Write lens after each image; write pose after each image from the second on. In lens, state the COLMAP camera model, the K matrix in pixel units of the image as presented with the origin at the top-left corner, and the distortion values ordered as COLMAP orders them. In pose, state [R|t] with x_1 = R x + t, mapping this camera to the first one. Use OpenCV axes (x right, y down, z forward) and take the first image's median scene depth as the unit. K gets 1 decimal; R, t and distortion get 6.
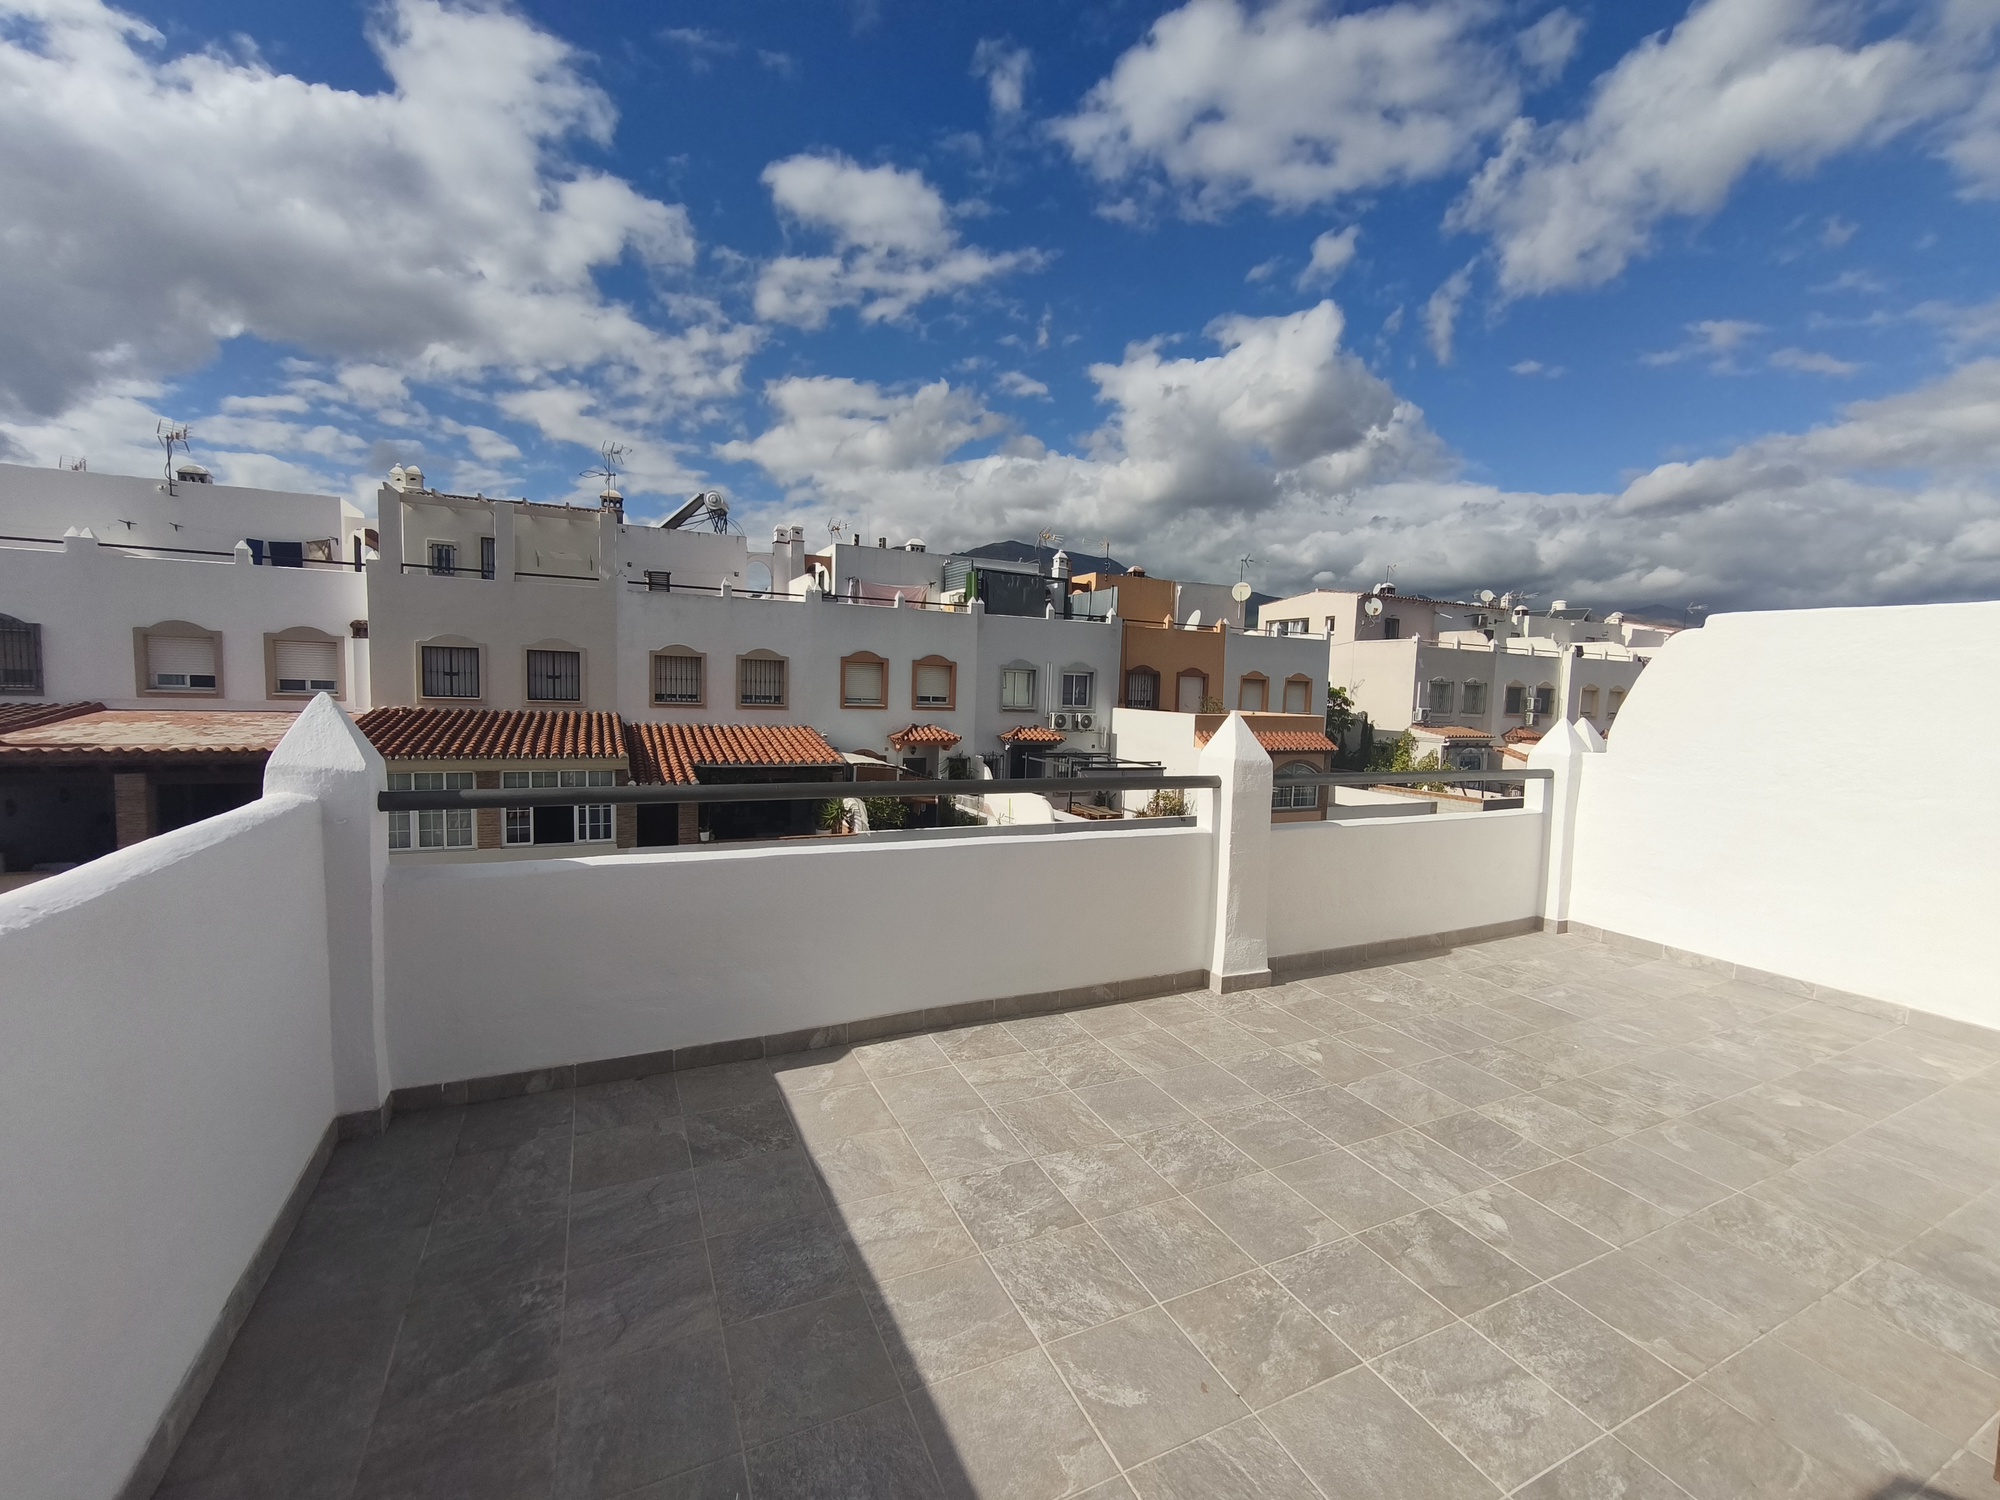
lens RADIAL K [[832.7, 0, 994.6], [0, 832.7, 740.3], [0, 0, 1]] dist [0.000406, -0.000018]
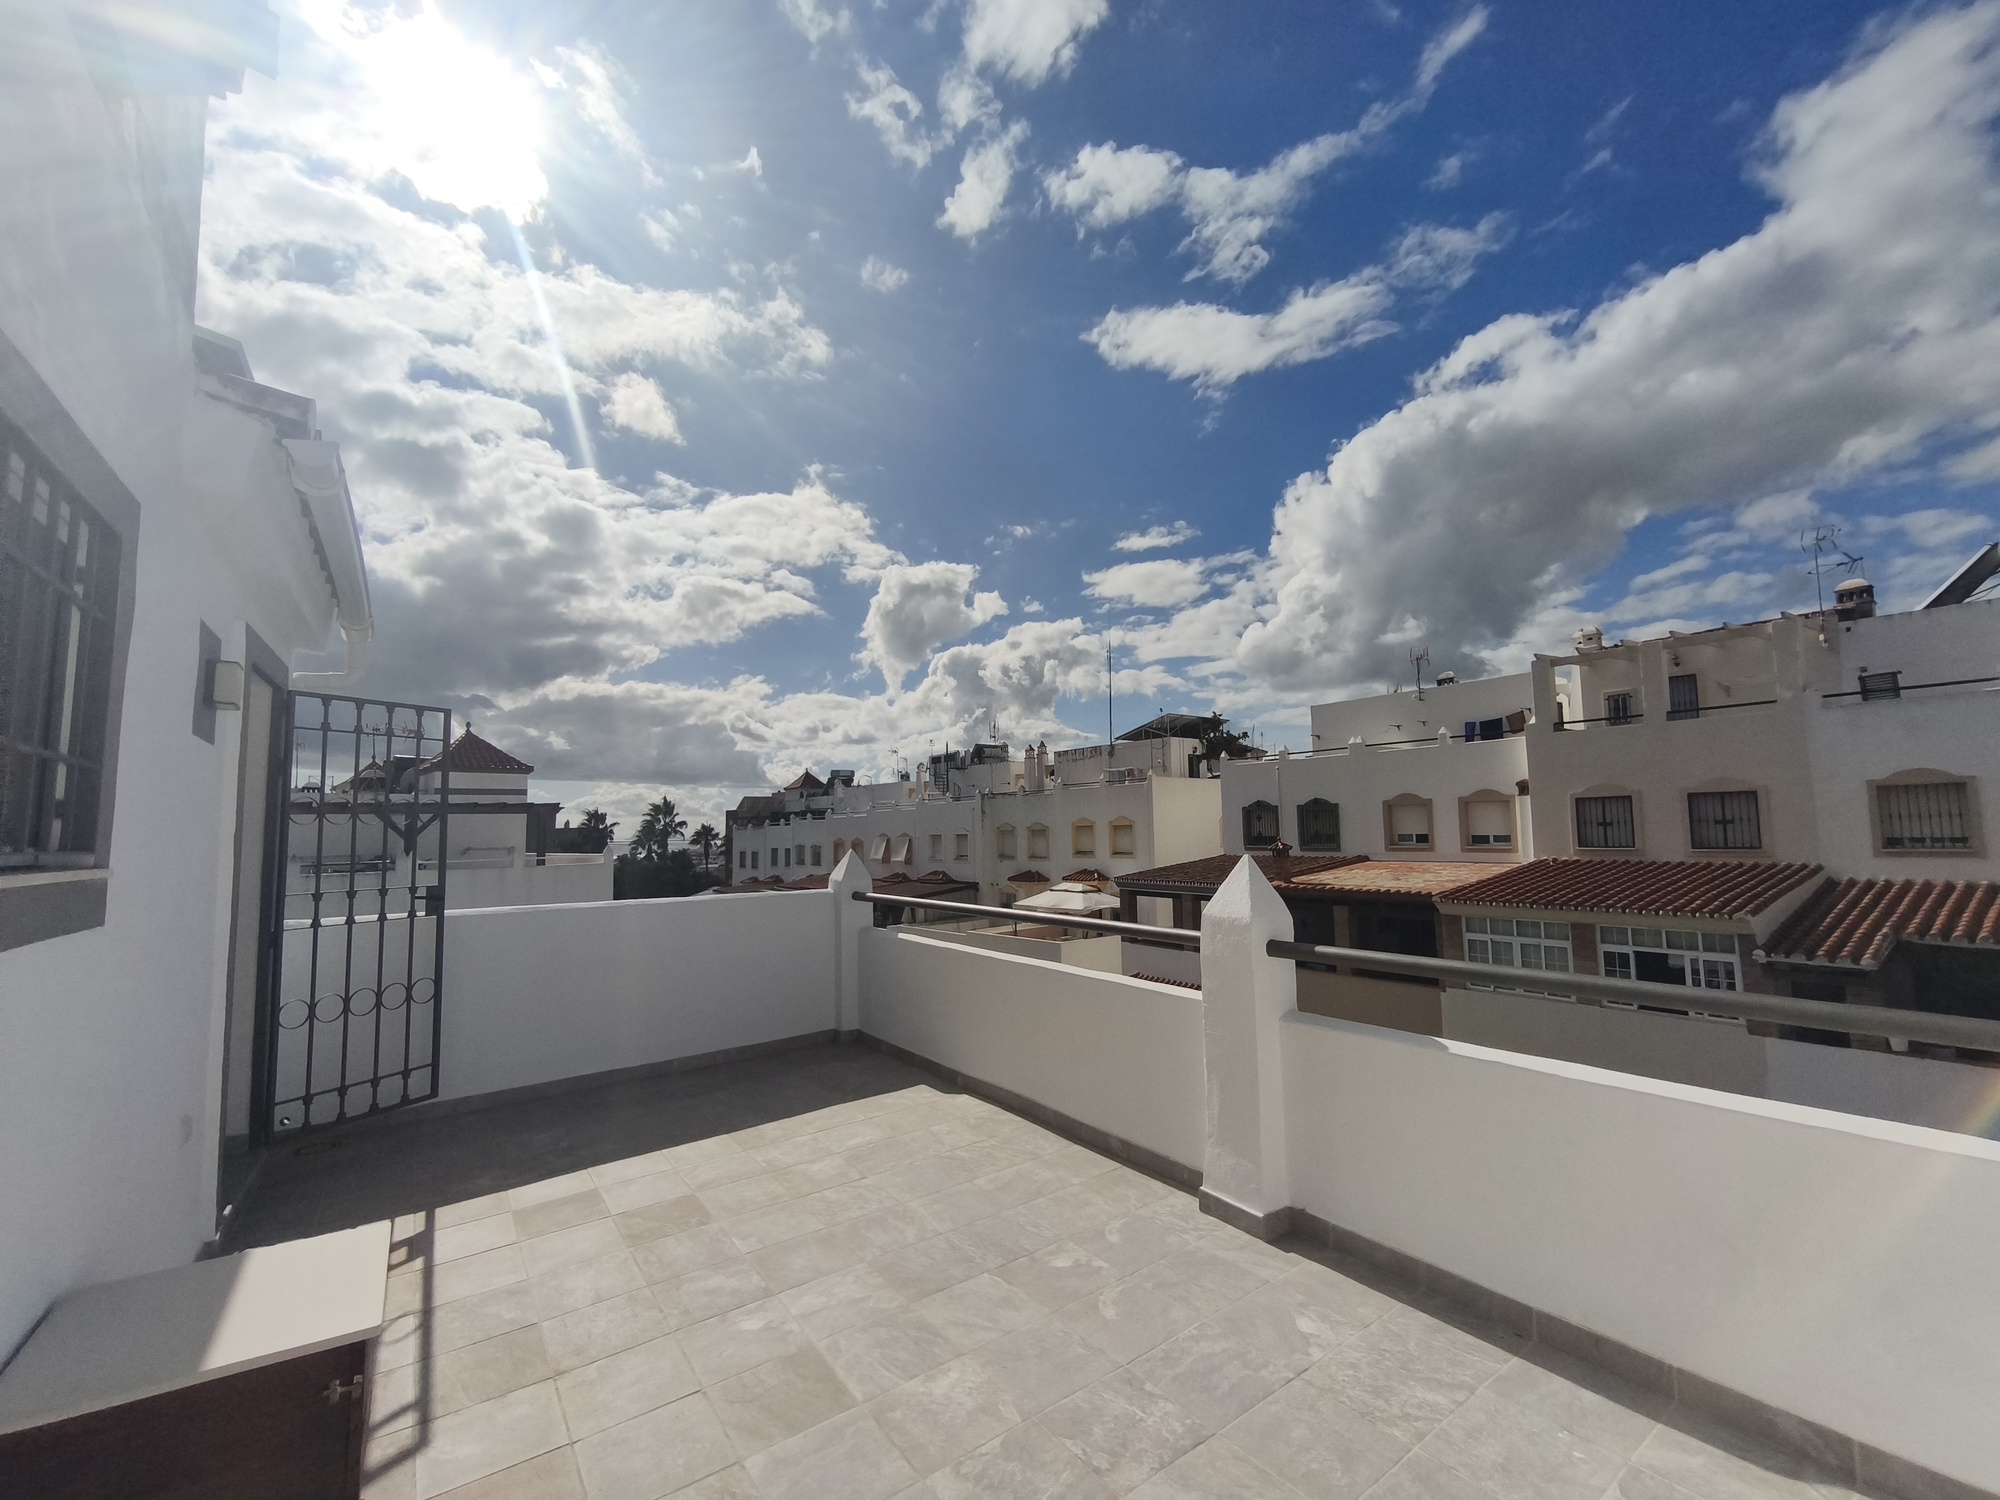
lens RADIAL K [[835.3, 0, 995.2], [0, 835.3, 757.4], [0, 0, 1]] dist [-0.001749, -0.000609]
pose [[0.159398, -0.121235, -0.979742, 0.218081], [-0.037842, 0.990951, -0.128779, -0.003399], [0.986489, 0.057603, 0.153368, 0.132712]]
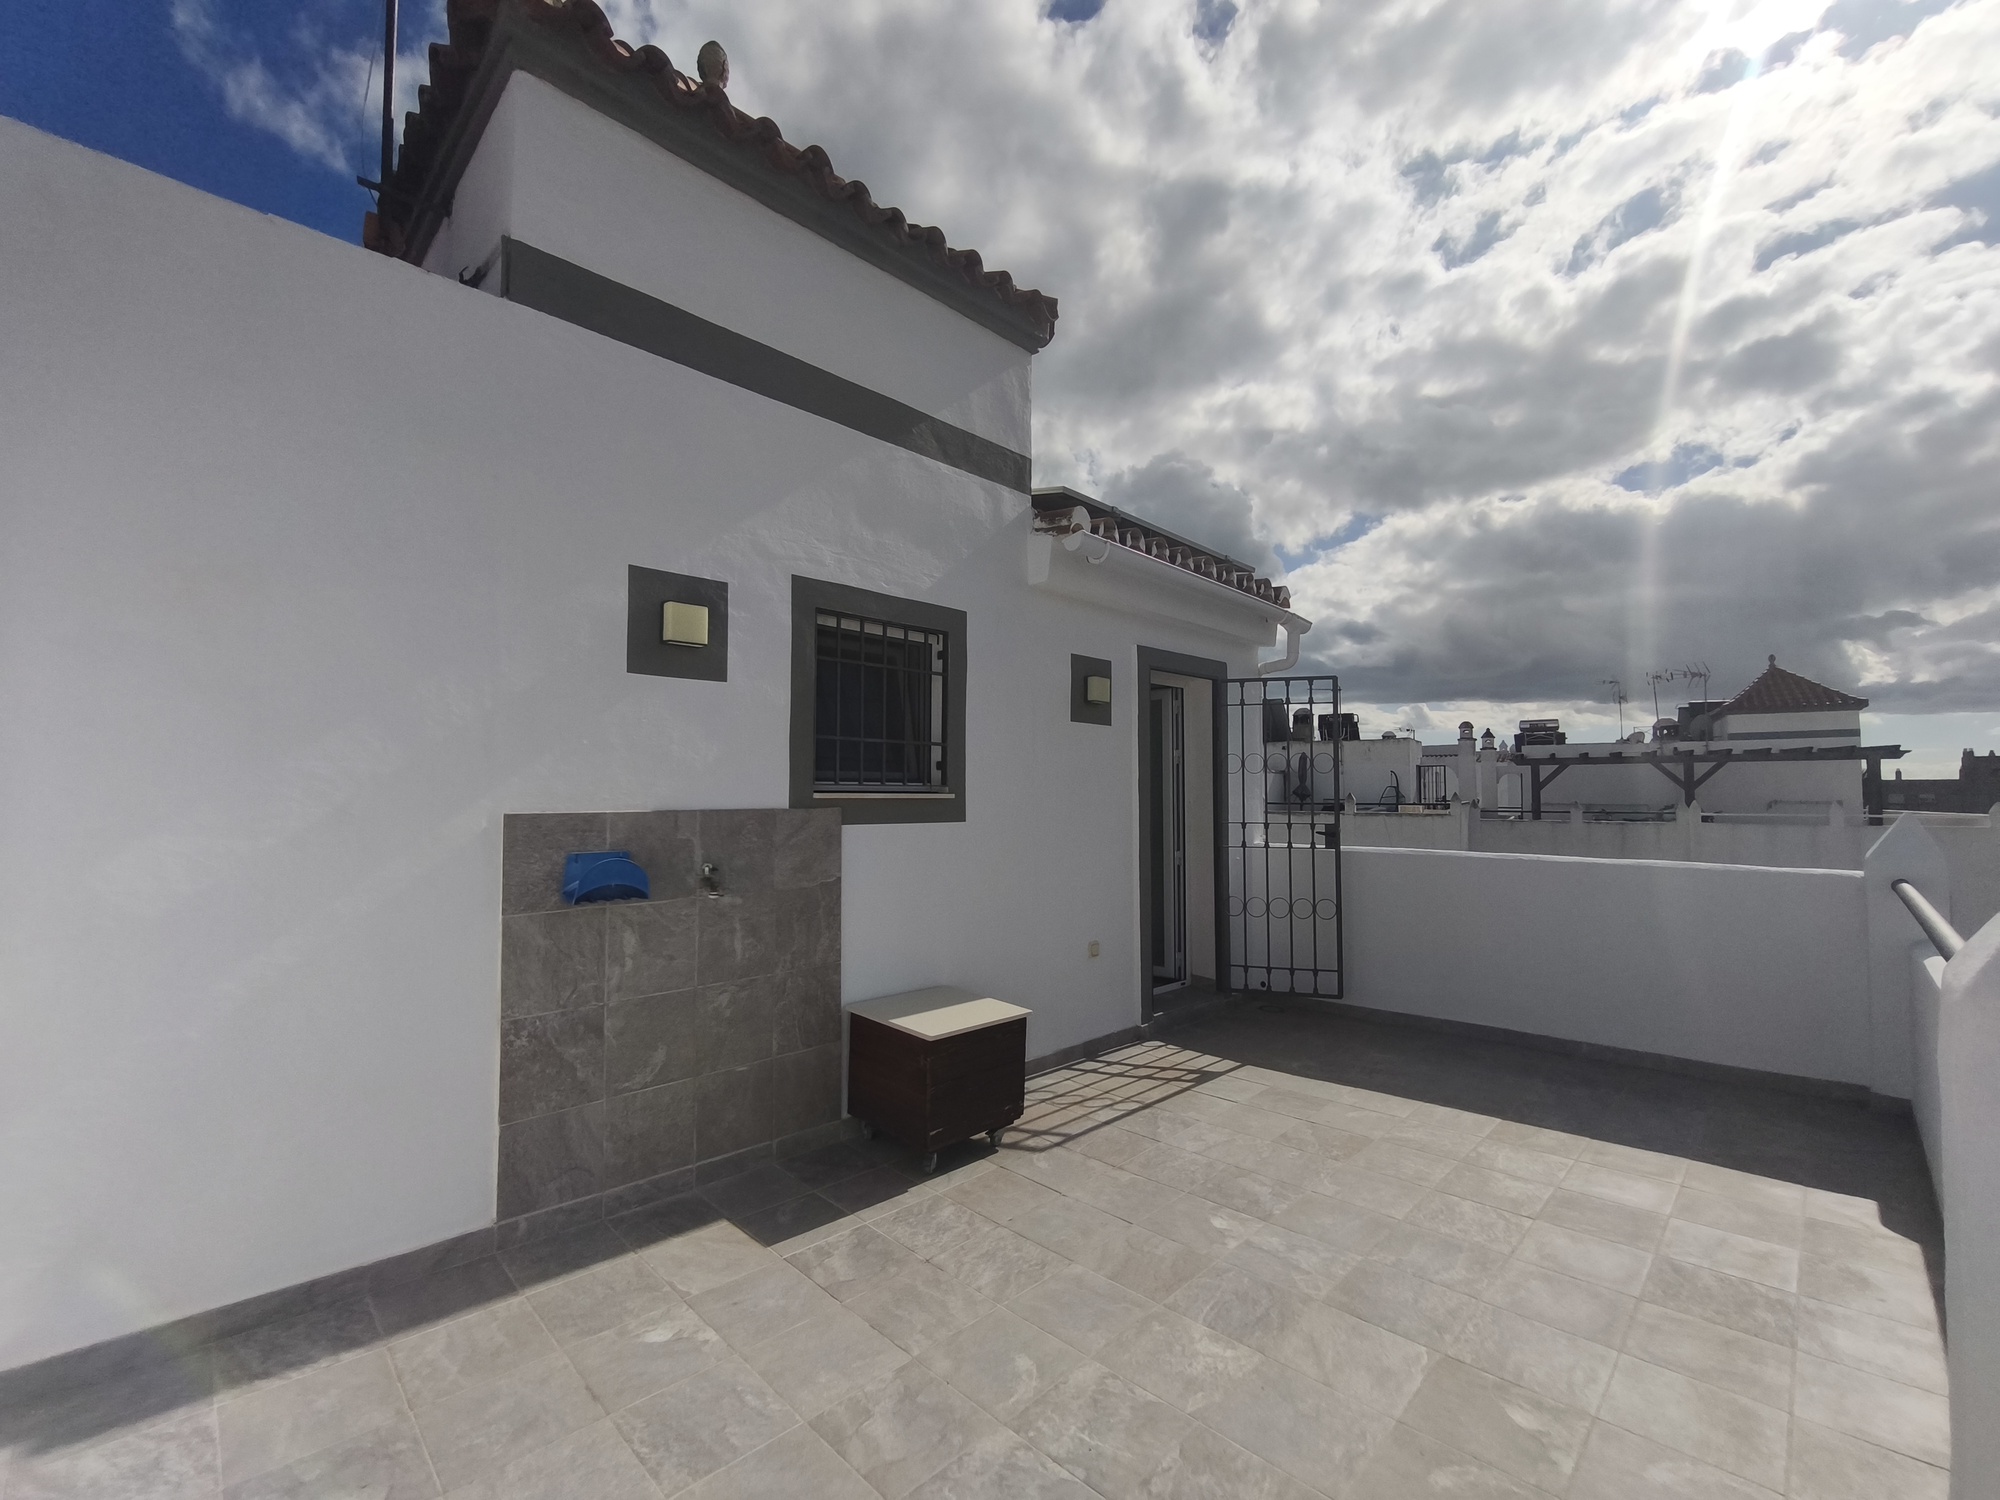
lens RADIAL K [[837.4, 0, 994.7], [0, 837.4, 762.1], [0, 0, 1]] dist [0.000499, 0.000154]
pose [[-0.942657, -0.045296, -0.330674, 0.160970], [-0.051724, 0.998605, 0.010661, -0.009867], [0.329730, 0.027154, -0.943685, 0.242692]]
